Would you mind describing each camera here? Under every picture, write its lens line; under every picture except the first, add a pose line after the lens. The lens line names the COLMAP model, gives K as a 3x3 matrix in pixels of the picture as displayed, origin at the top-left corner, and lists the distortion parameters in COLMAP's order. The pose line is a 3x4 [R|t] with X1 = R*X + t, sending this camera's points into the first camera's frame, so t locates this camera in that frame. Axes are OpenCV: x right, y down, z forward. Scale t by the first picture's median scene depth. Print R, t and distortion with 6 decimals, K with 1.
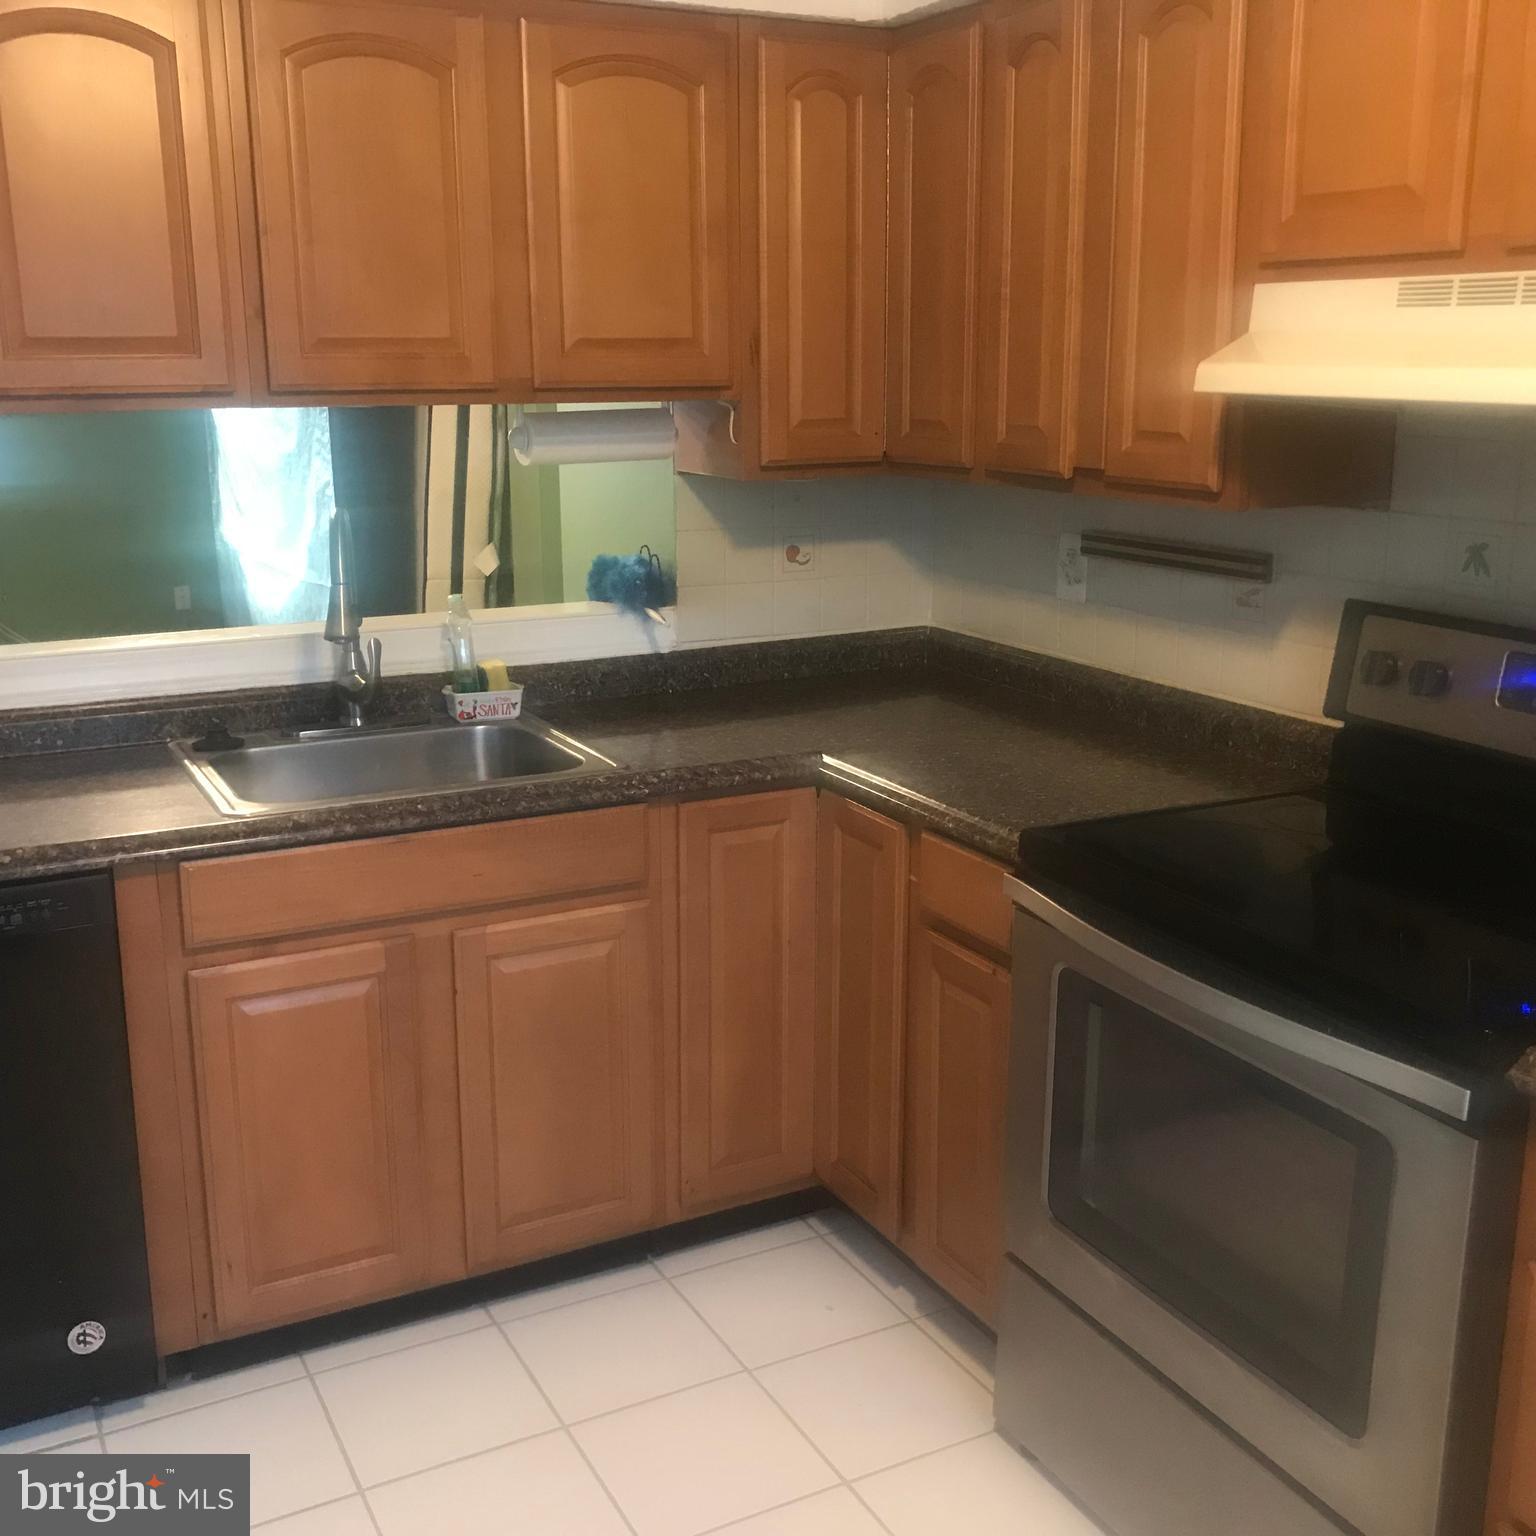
lens RADIAL K [[1683.4, 0, 771.1], [0, 1683.4, 777.4], [0, 0, 1]] dist [-0.009712, 0.000000]
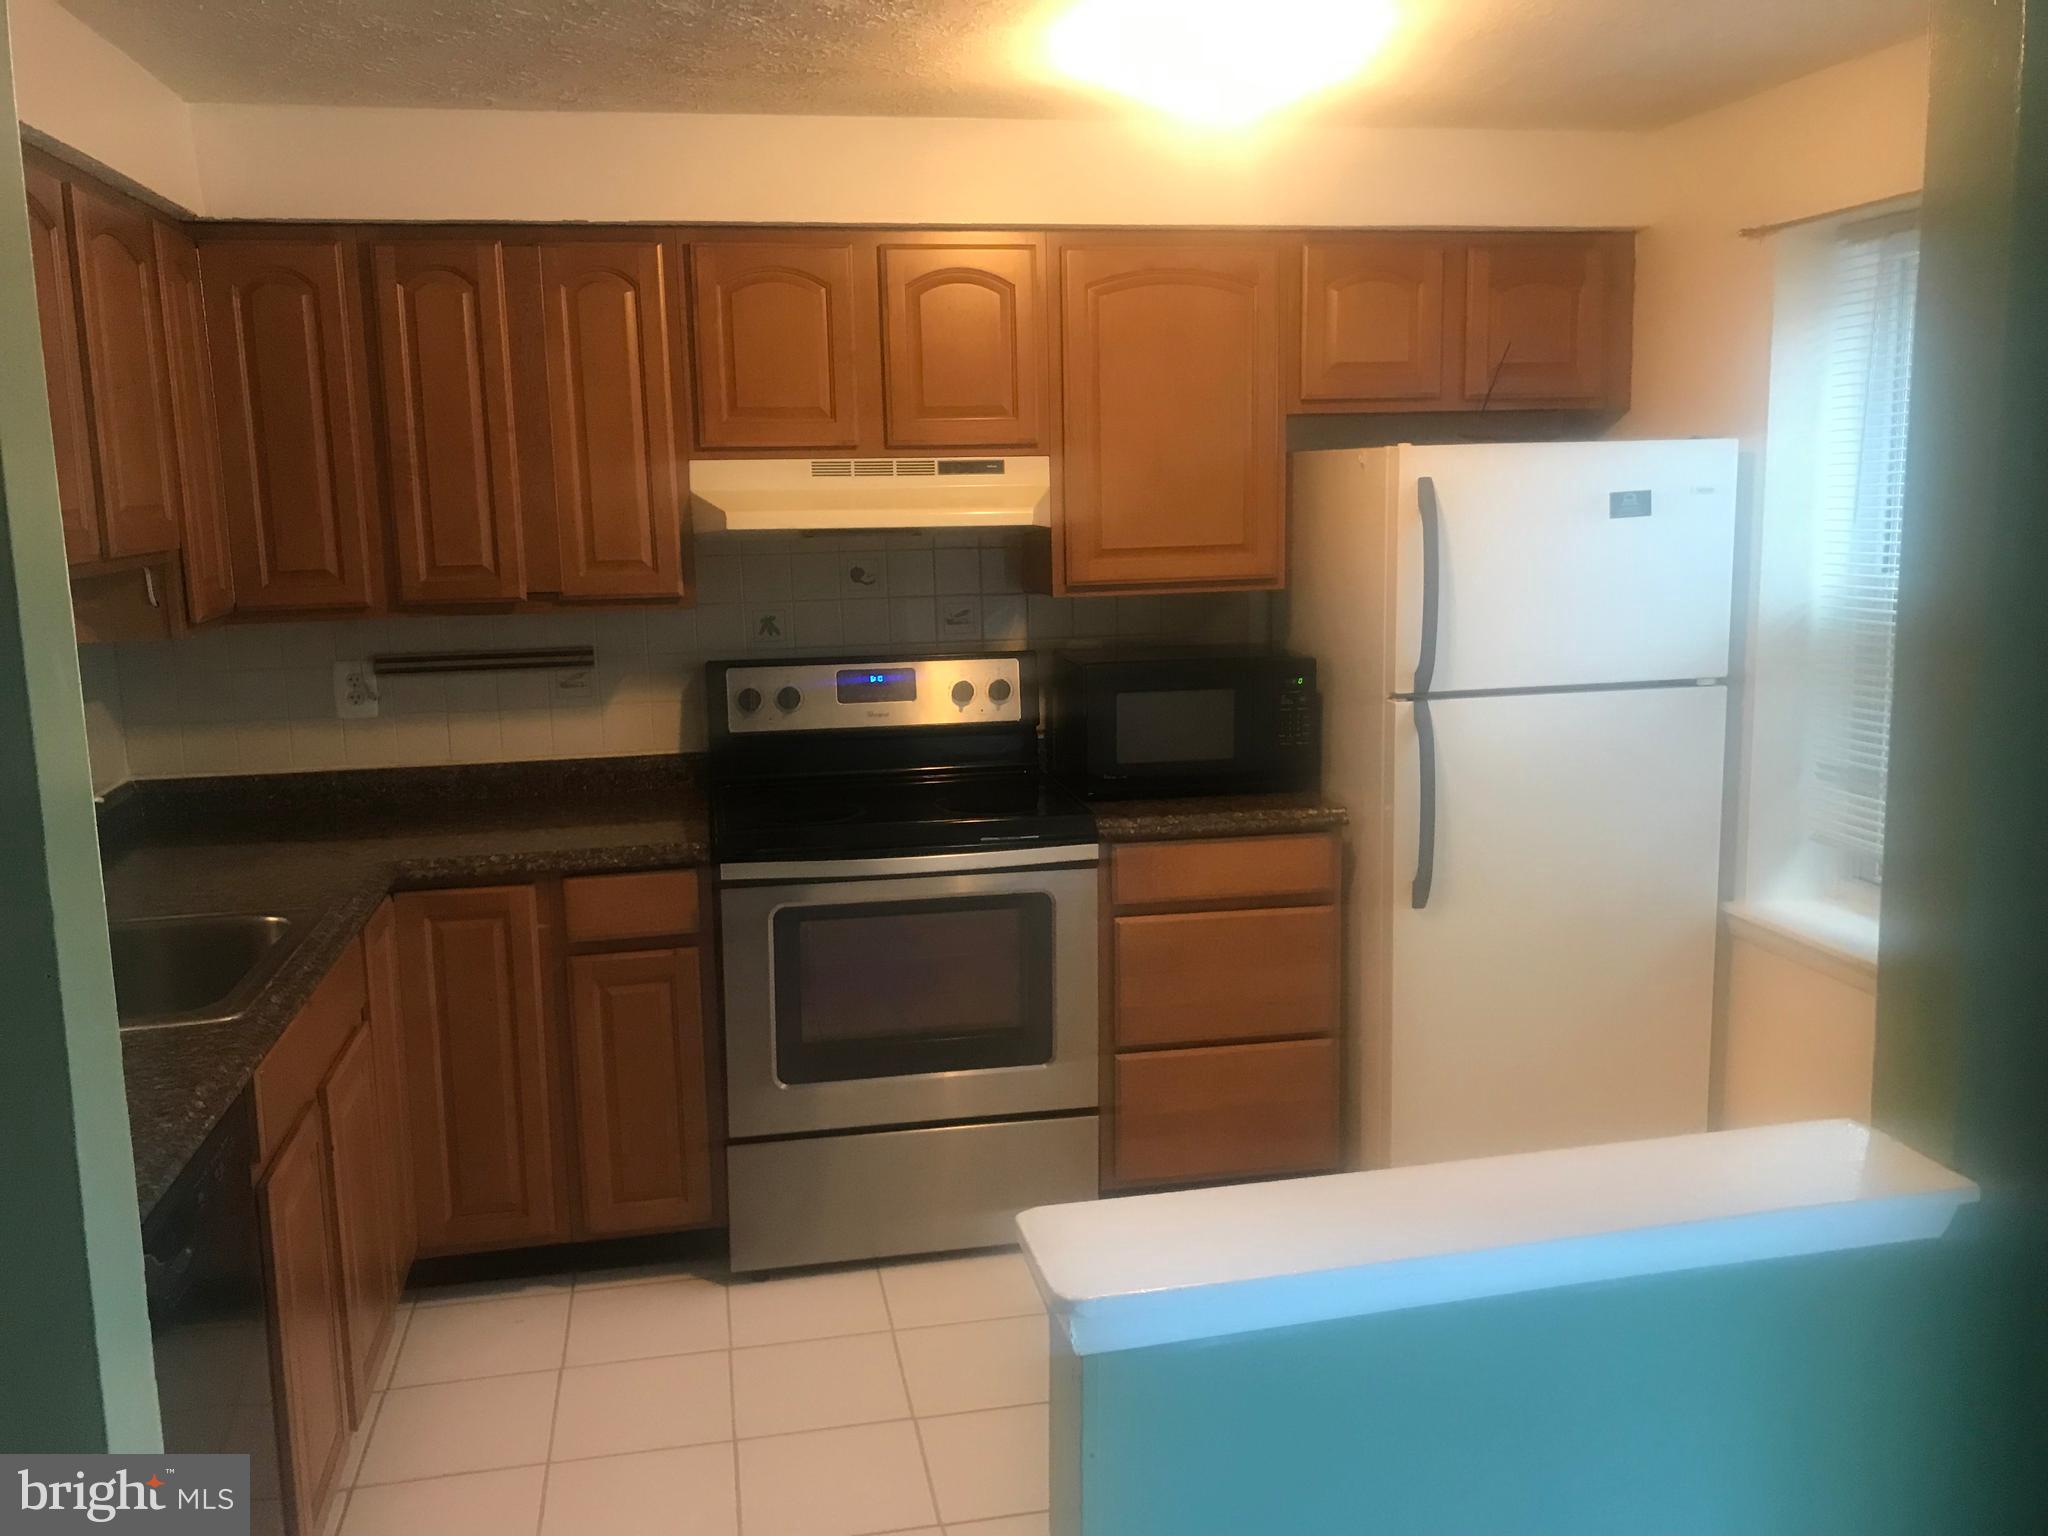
lens RADIAL K [[1680.6, 0, 1024.0], [0, 1680.6, 754.8], [0, 0, 1]] dist [-0.009508, 0.007135]
pose [[0.279735, -0.156545, 0.947229, -0.970695], [0.248783, 0.964737, 0.085968, -0.079164], [-0.927284, 0.211606, 0.308816, 0.261935]]
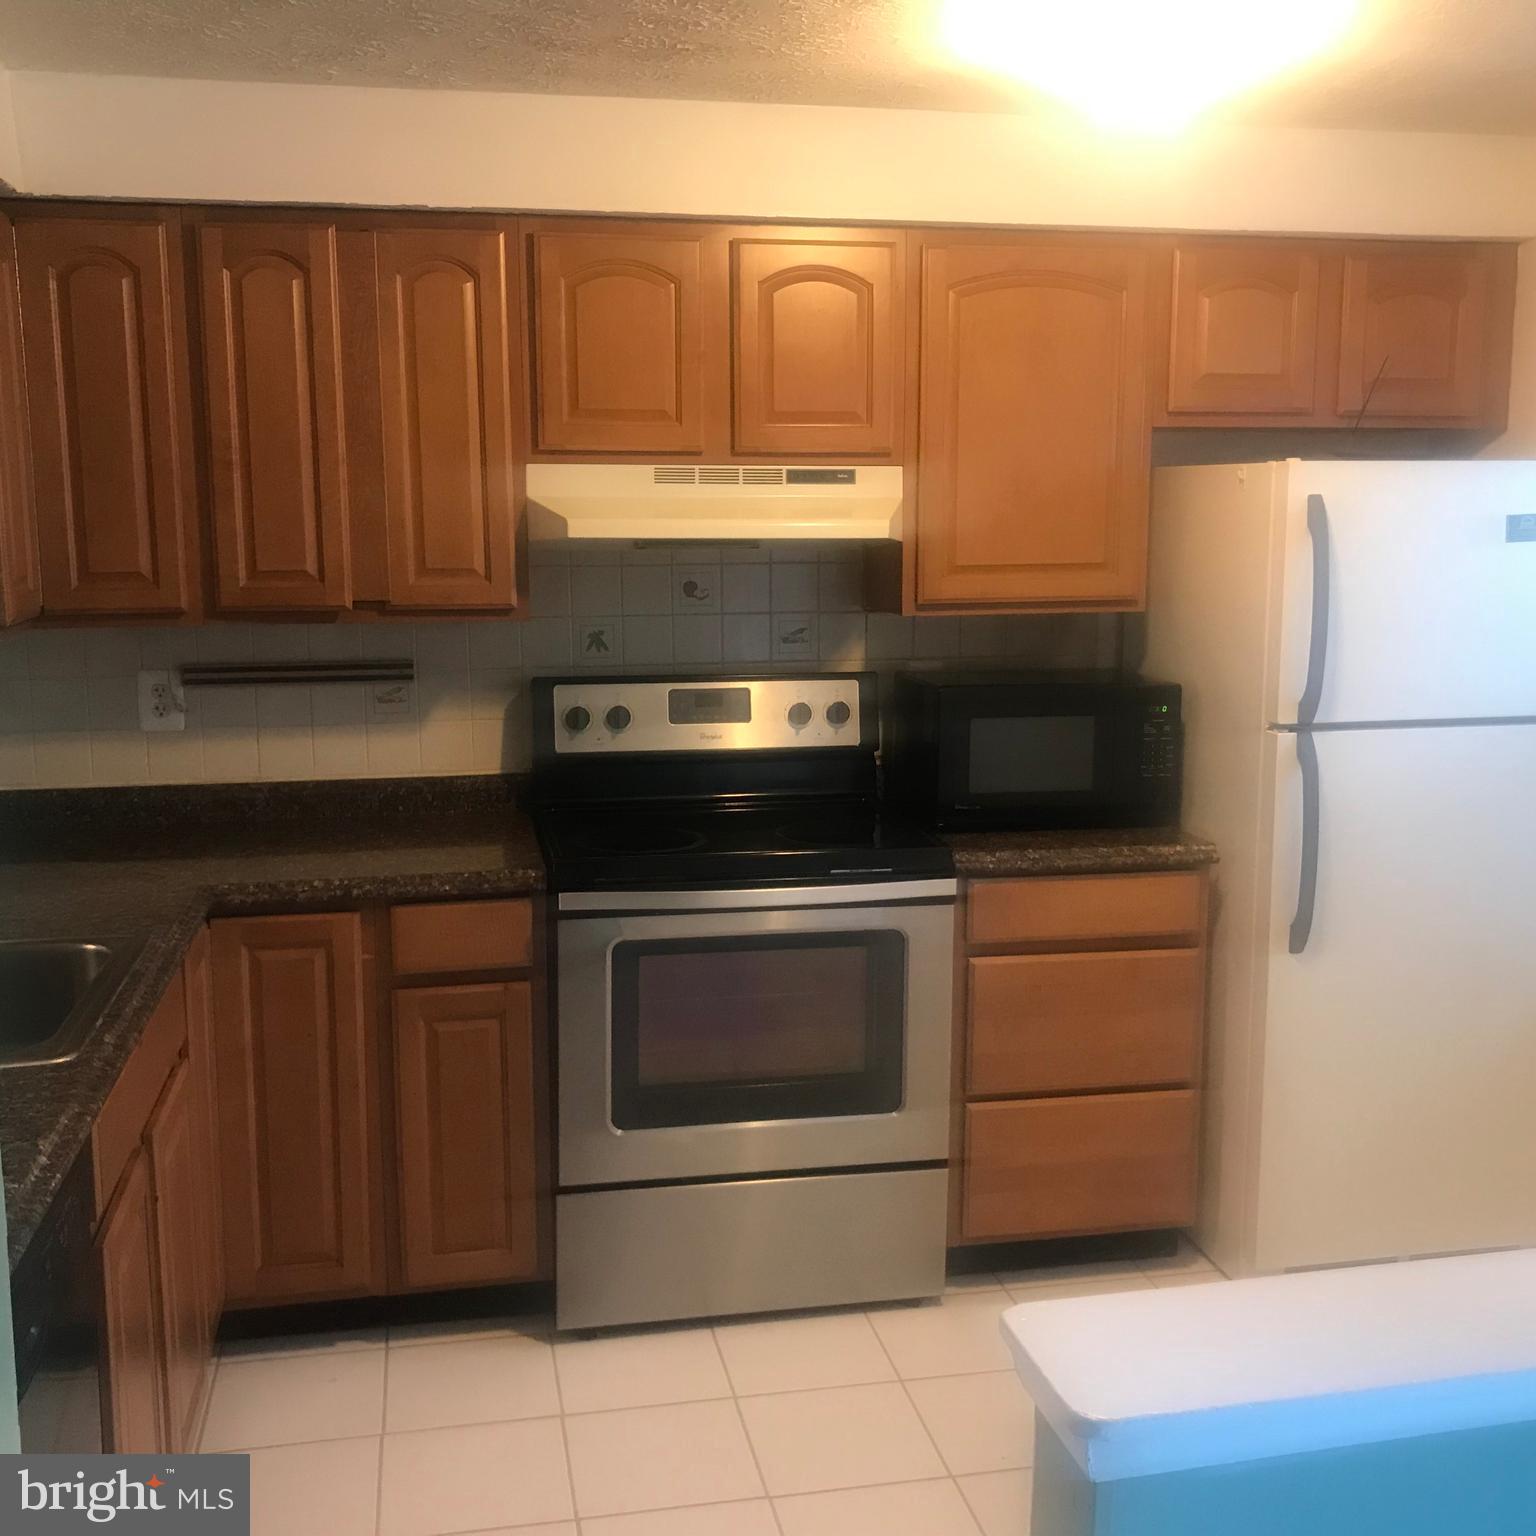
lens RADIAL K [[1683.4, 0, 768.6], [0, 1683.4, 764.7], [0, 0, 1]] dist [-0.009712, 0.000000]
pose [[0.278240, -0.143805, 0.949686, -0.921134], [0.231413, 0.969640, 0.079027, -0.095013], [-0.932218, 0.197781, 0.303071, 0.364973]]
